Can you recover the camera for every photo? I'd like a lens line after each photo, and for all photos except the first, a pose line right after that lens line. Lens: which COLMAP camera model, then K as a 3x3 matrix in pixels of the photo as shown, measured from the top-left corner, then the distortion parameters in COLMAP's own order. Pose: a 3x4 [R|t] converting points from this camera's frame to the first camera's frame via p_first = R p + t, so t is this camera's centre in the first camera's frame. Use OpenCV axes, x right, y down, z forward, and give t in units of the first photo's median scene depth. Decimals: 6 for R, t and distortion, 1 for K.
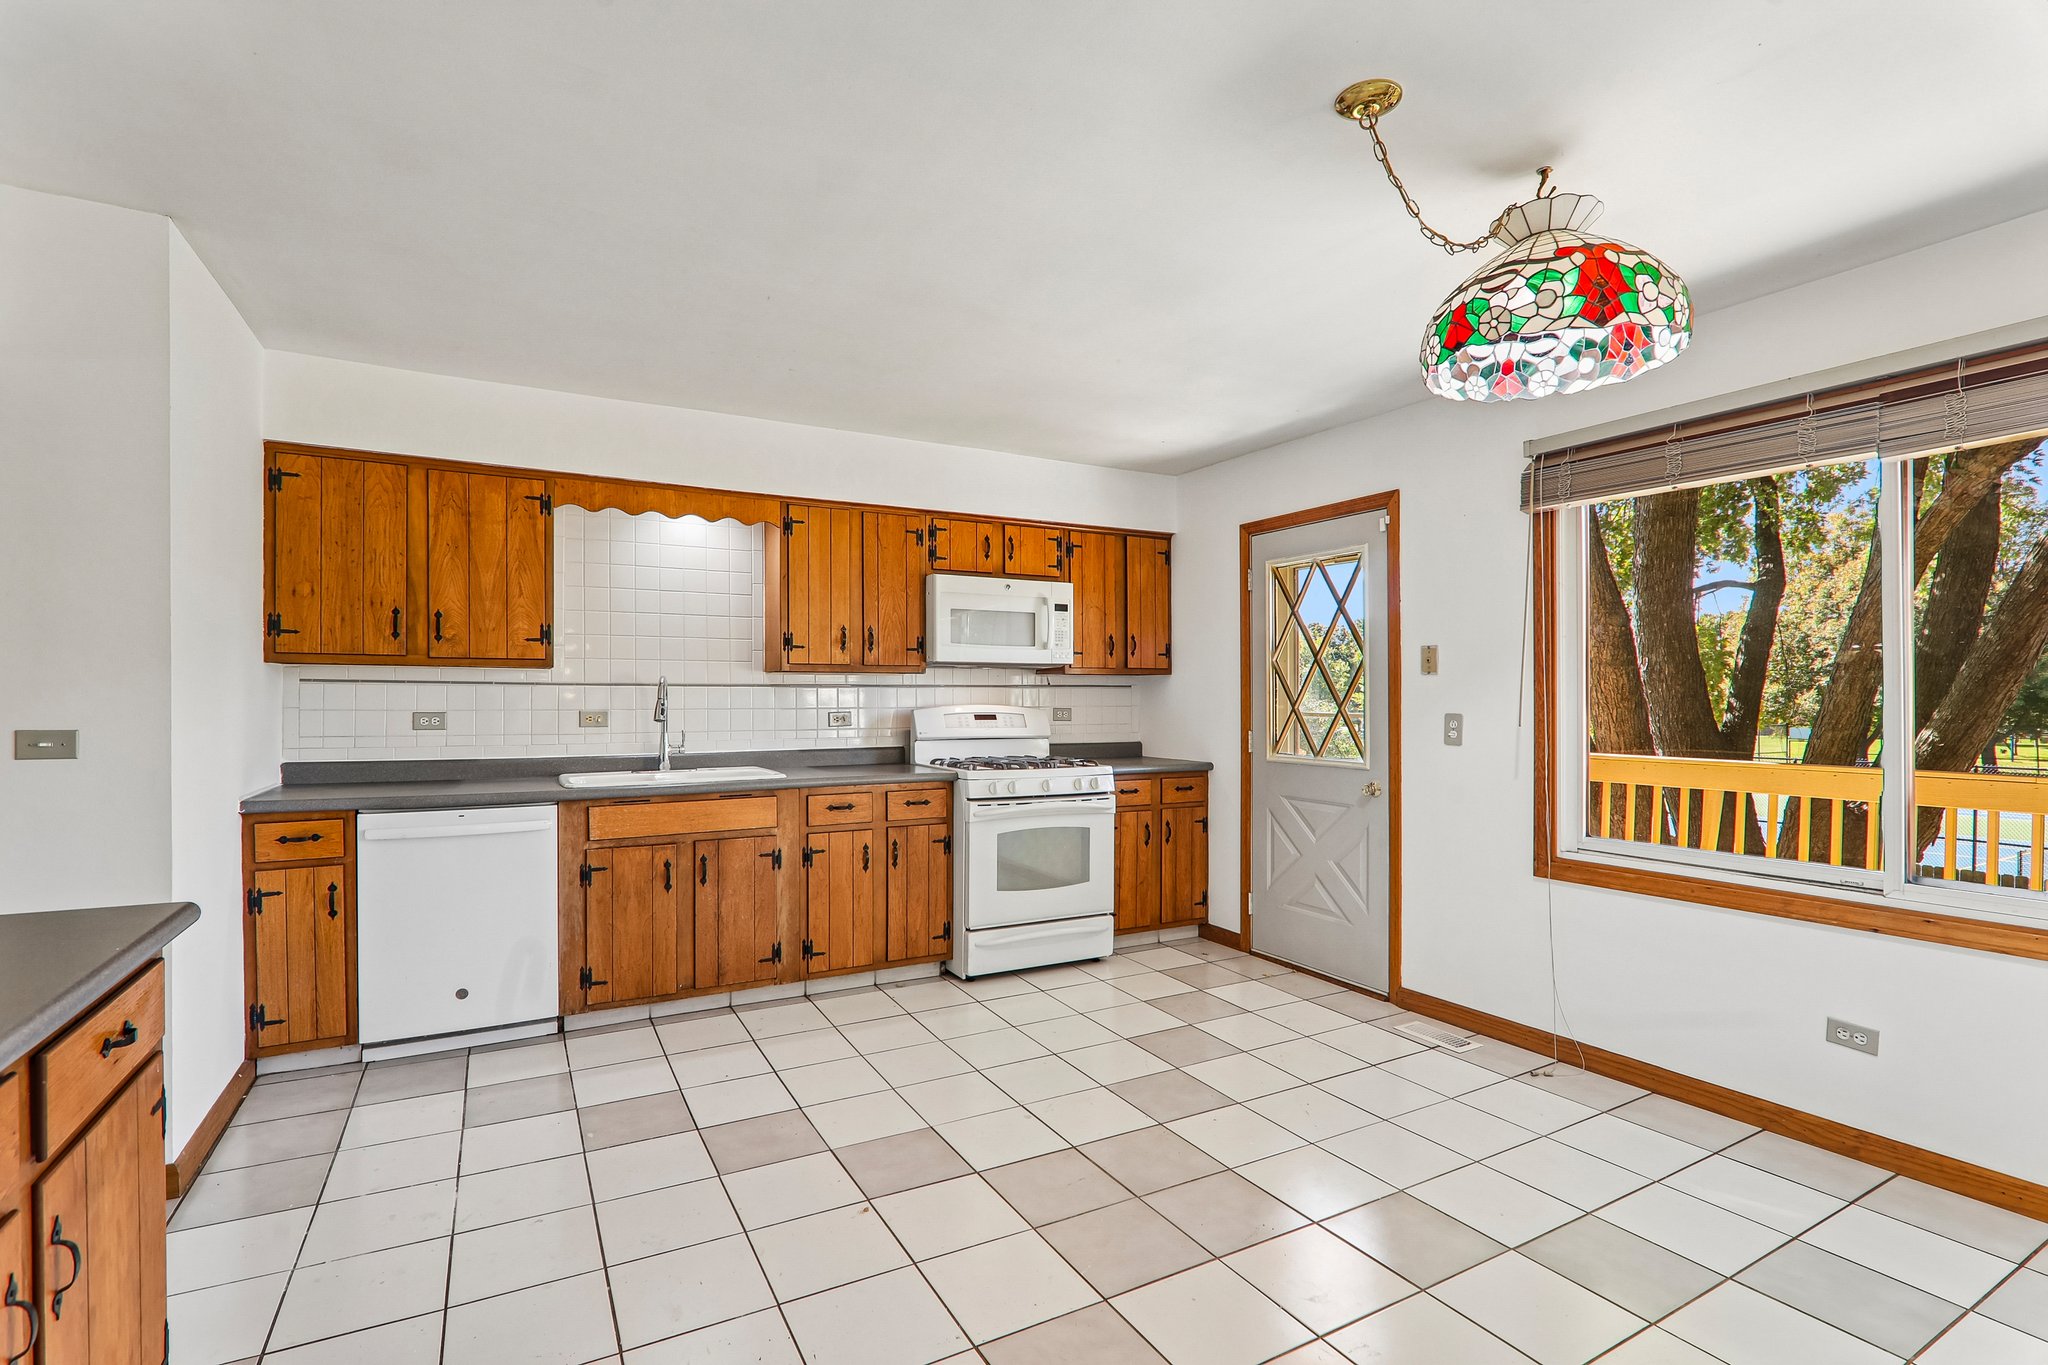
lens RADIAL K [[939.8, 0, 1023.3], [0, 939.8, 696.8], [0, 0, 1]] dist [-0.002495, -0.000301]
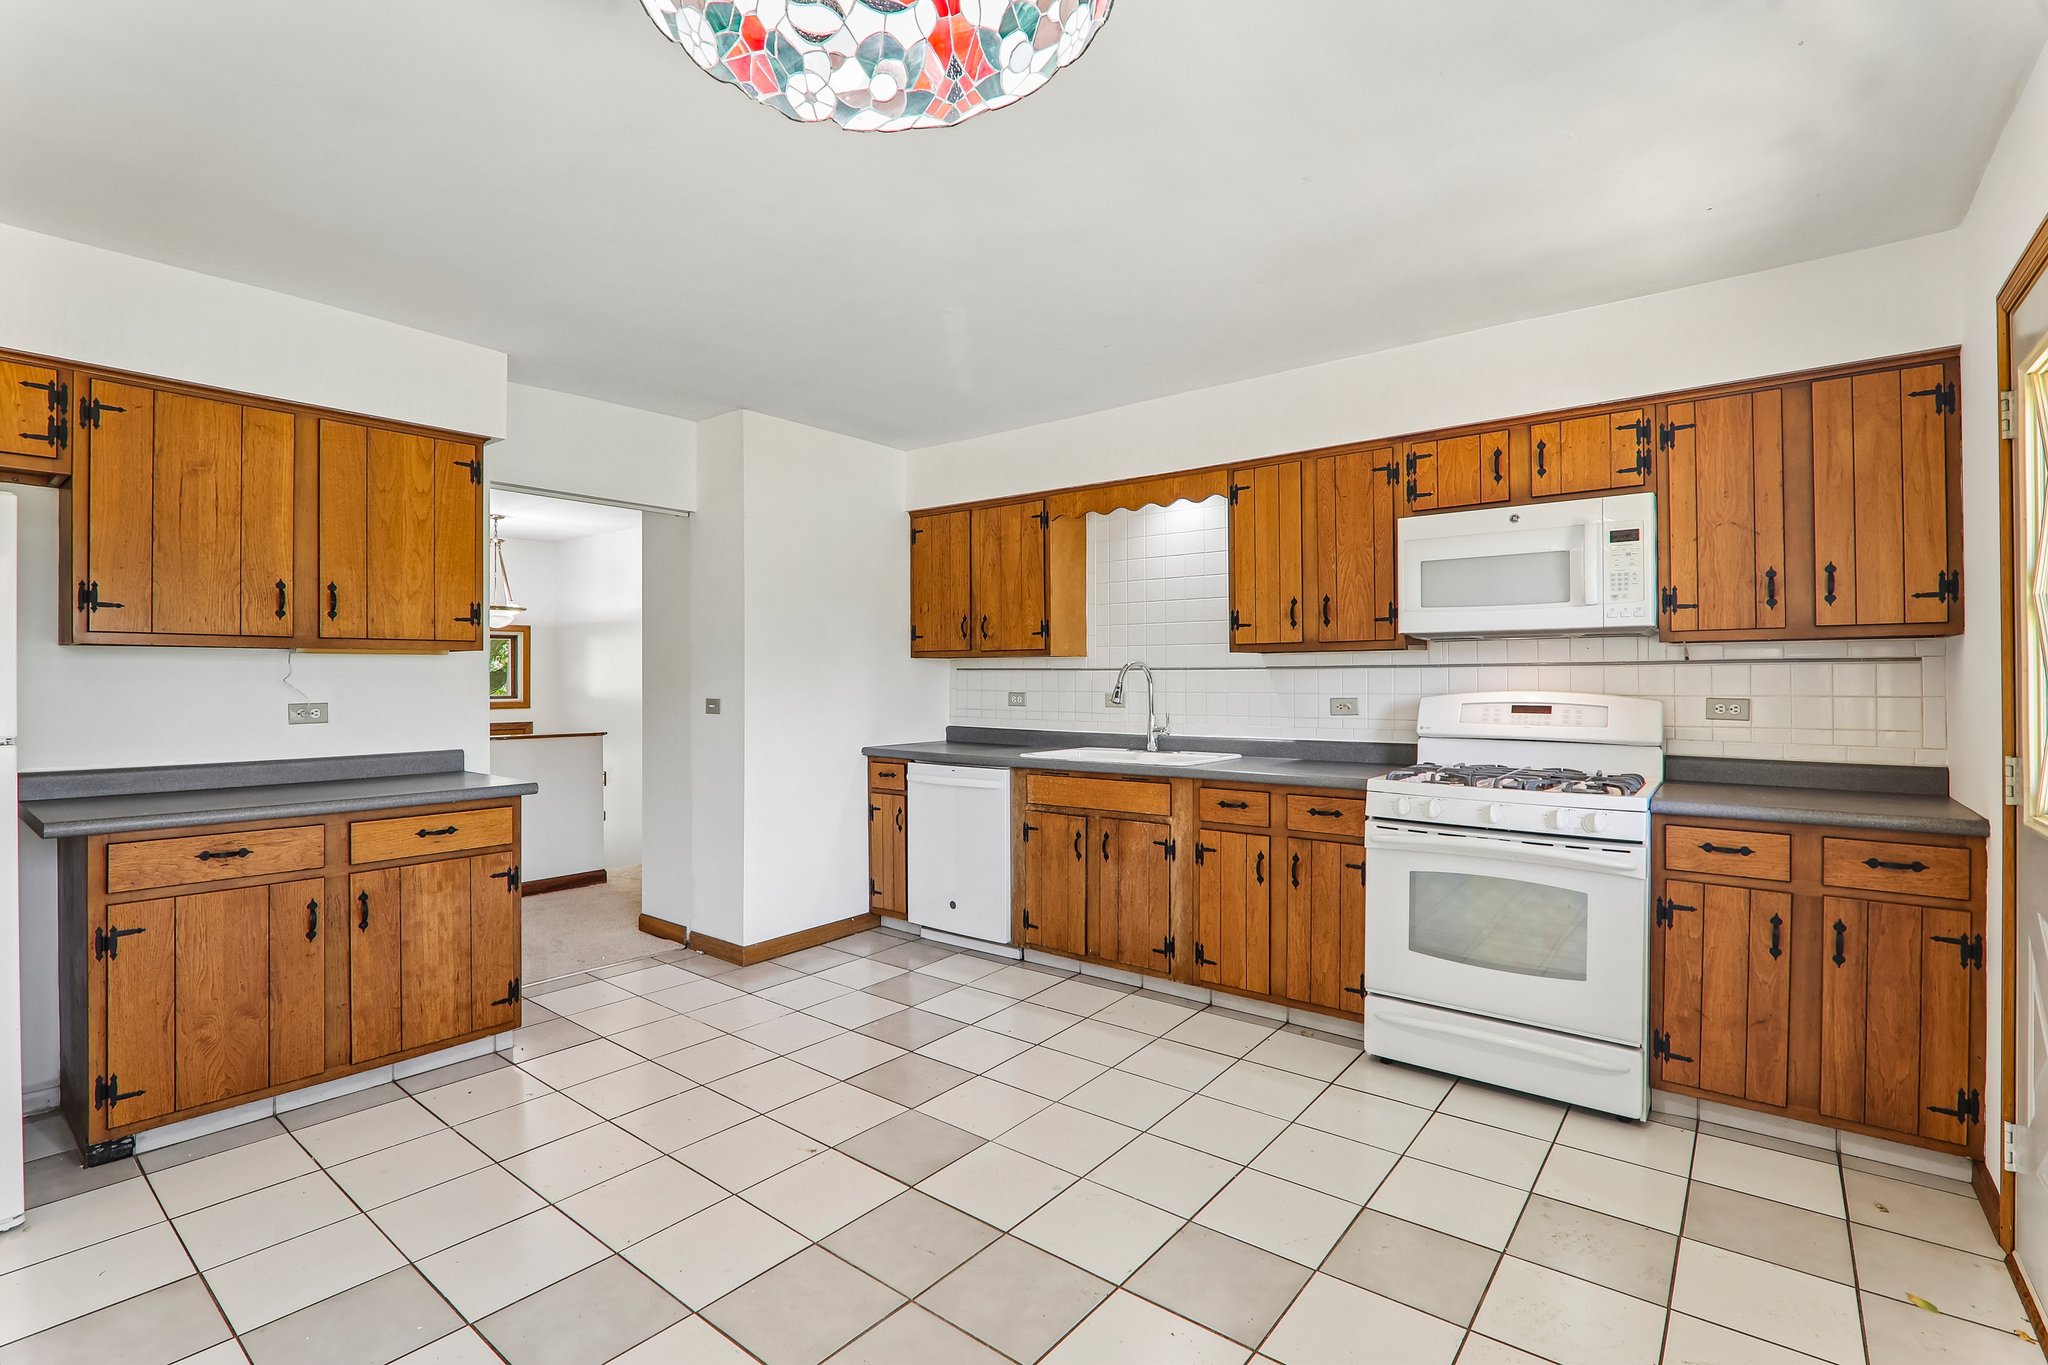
lens RADIAL K [[945.3, 0, 1031.4], [0, 945.3, 683.8], [0, 0, 1]] dist [-0.002985, -0.000265]
pose [[0.393126, 0.002688, -0.919481, 0.546738], [0.000999, 0.999994, 0.003351, 0.000101], [0.919484, -0.002236, 0.393121, 0.472449]]
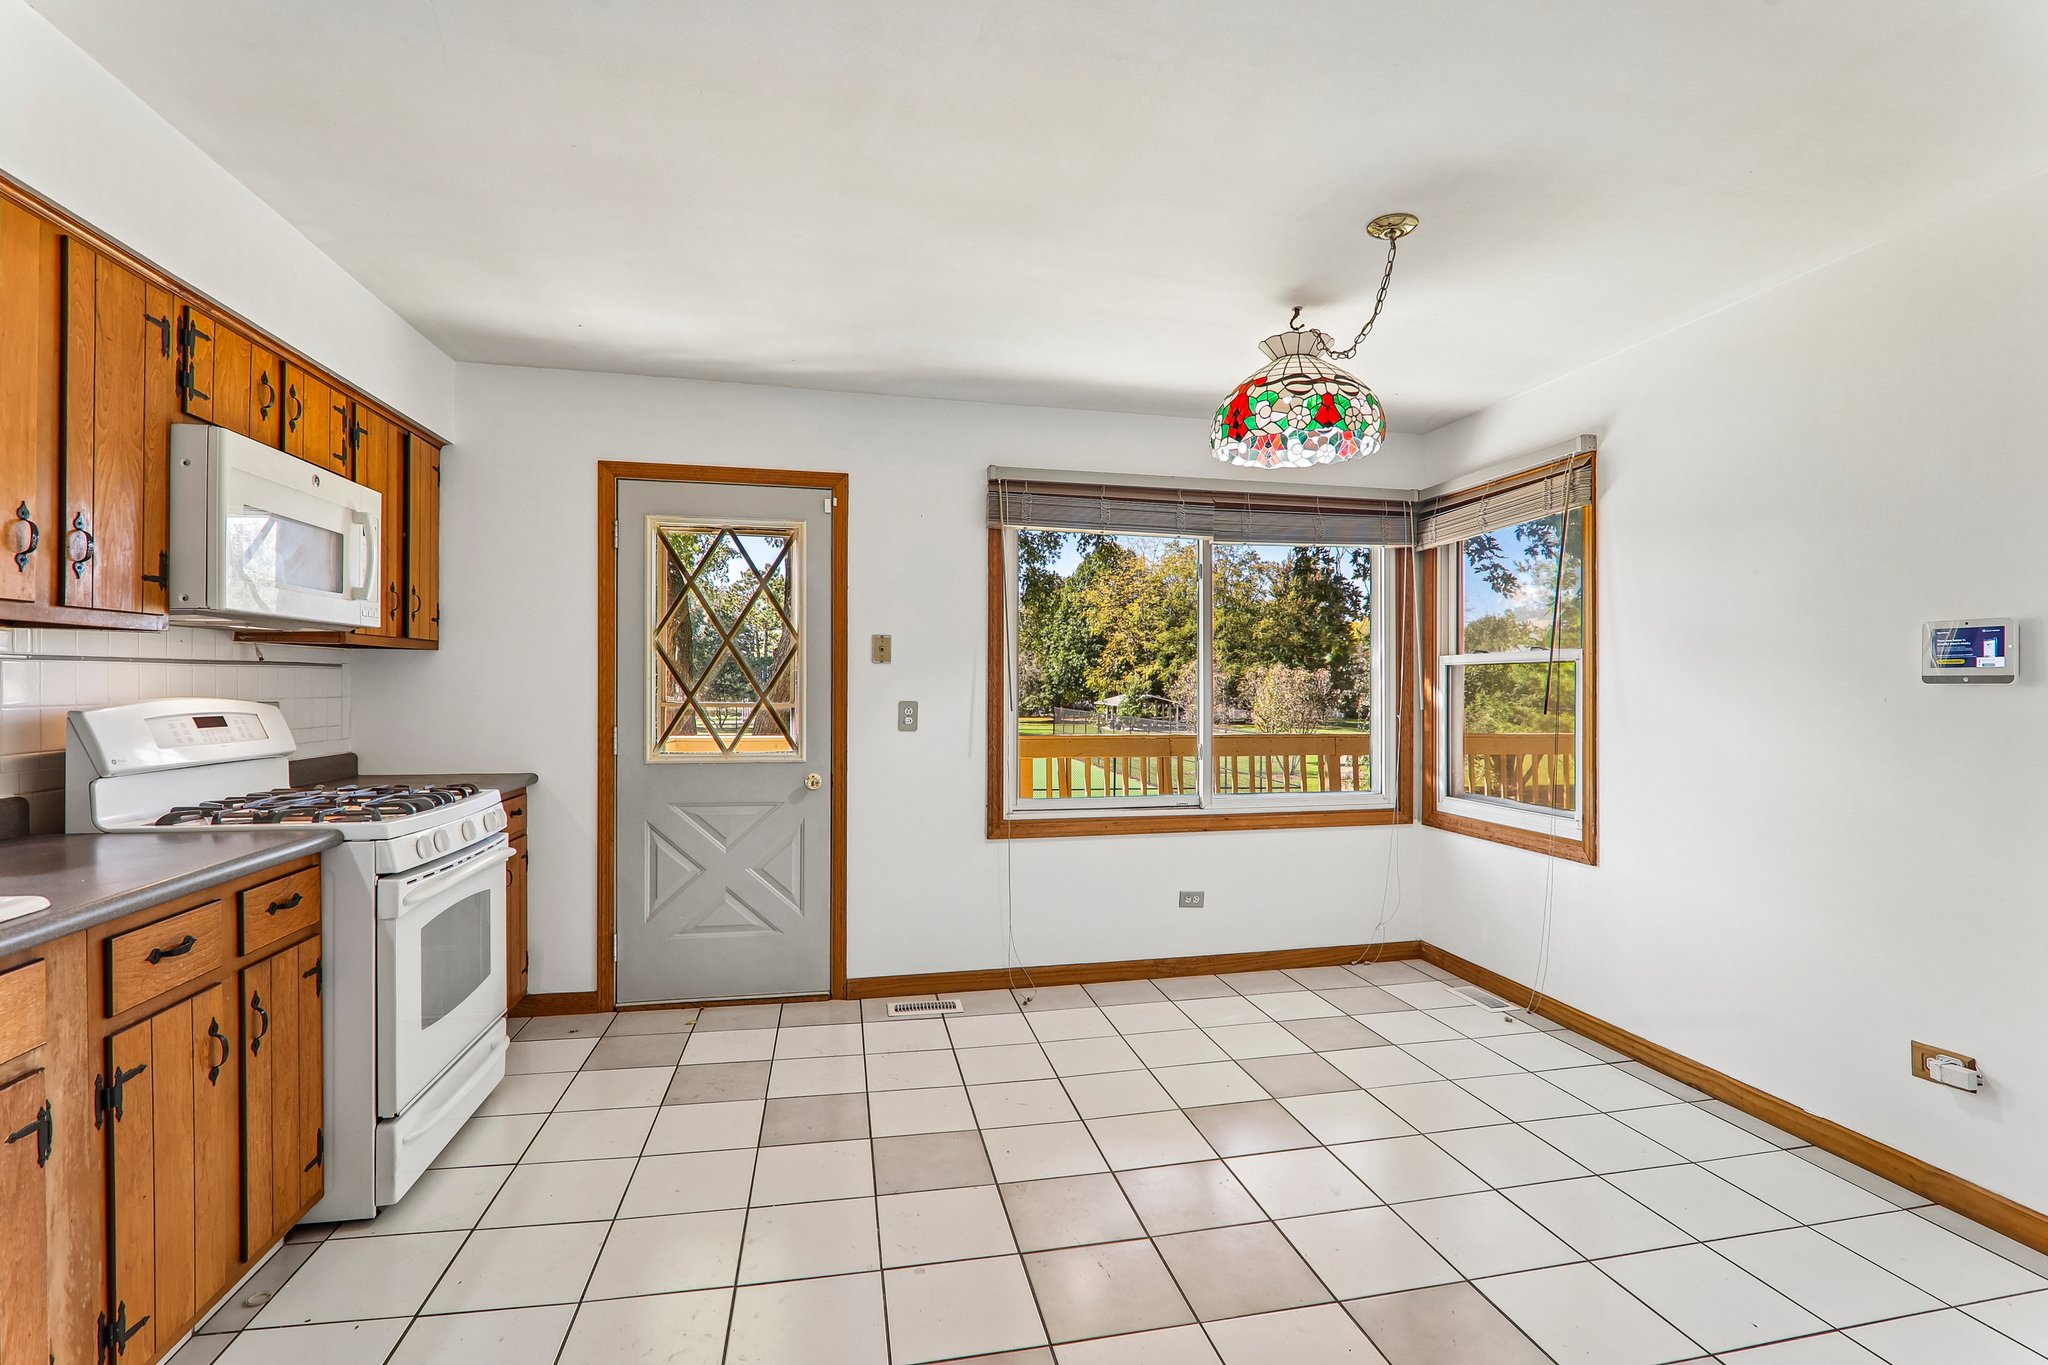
lens RADIAL K [[945.3, 0, 1031.4], [0, 945.3, 683.8], [0, 0, 1]] dist [-0.002985, -0.000265]
pose [[0.297096, 0.001849, 0.954846, -0.477263], [-0.005419, 0.999985, -0.000251, -0.001915], [-0.954832, -0.005100, 0.297102, 0.510546]]
